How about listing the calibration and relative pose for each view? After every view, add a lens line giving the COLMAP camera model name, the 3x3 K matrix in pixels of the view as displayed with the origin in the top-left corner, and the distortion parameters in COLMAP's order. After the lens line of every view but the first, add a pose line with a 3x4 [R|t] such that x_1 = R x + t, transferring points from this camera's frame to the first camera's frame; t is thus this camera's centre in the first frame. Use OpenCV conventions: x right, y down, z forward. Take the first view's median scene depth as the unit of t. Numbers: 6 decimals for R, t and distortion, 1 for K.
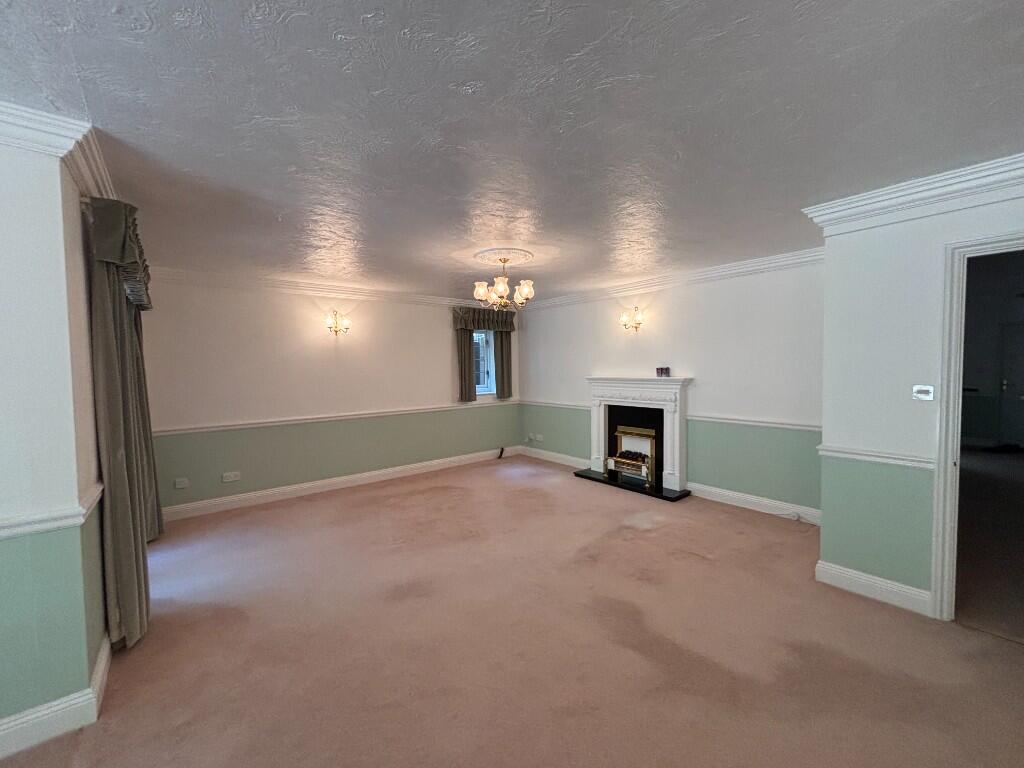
lens RADIAL K [[411.5, 0, 511.6], [0, 411.5, 385.4], [0, 0, 1]] dist [-0.003220, -0.001084]
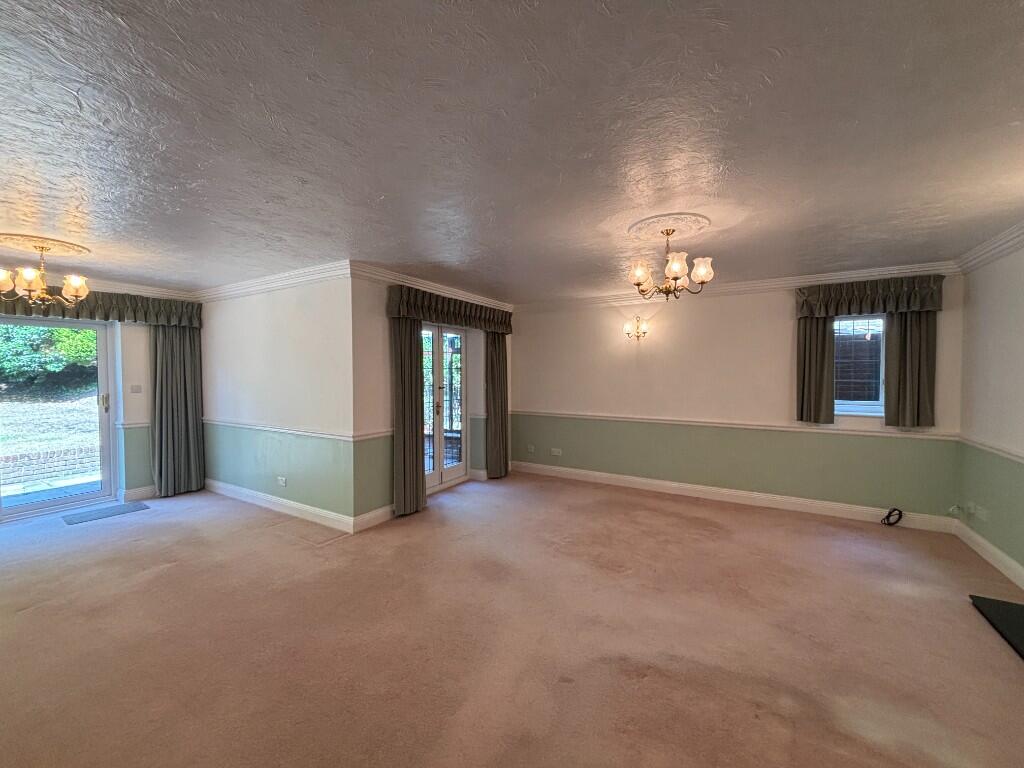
lens RADIAL K [[411.5, 0, 511.7], [0, 411.5, 384.4], [0, 0, 1]] dist [-0.003220, -0.001084]
pose [[0.336583, 0.040621, -0.940777, 0.451932], [-0.050090, 0.998427, 0.025190, -0.020908], [0.940321, 0.038645, 0.338088, 0.360403]]
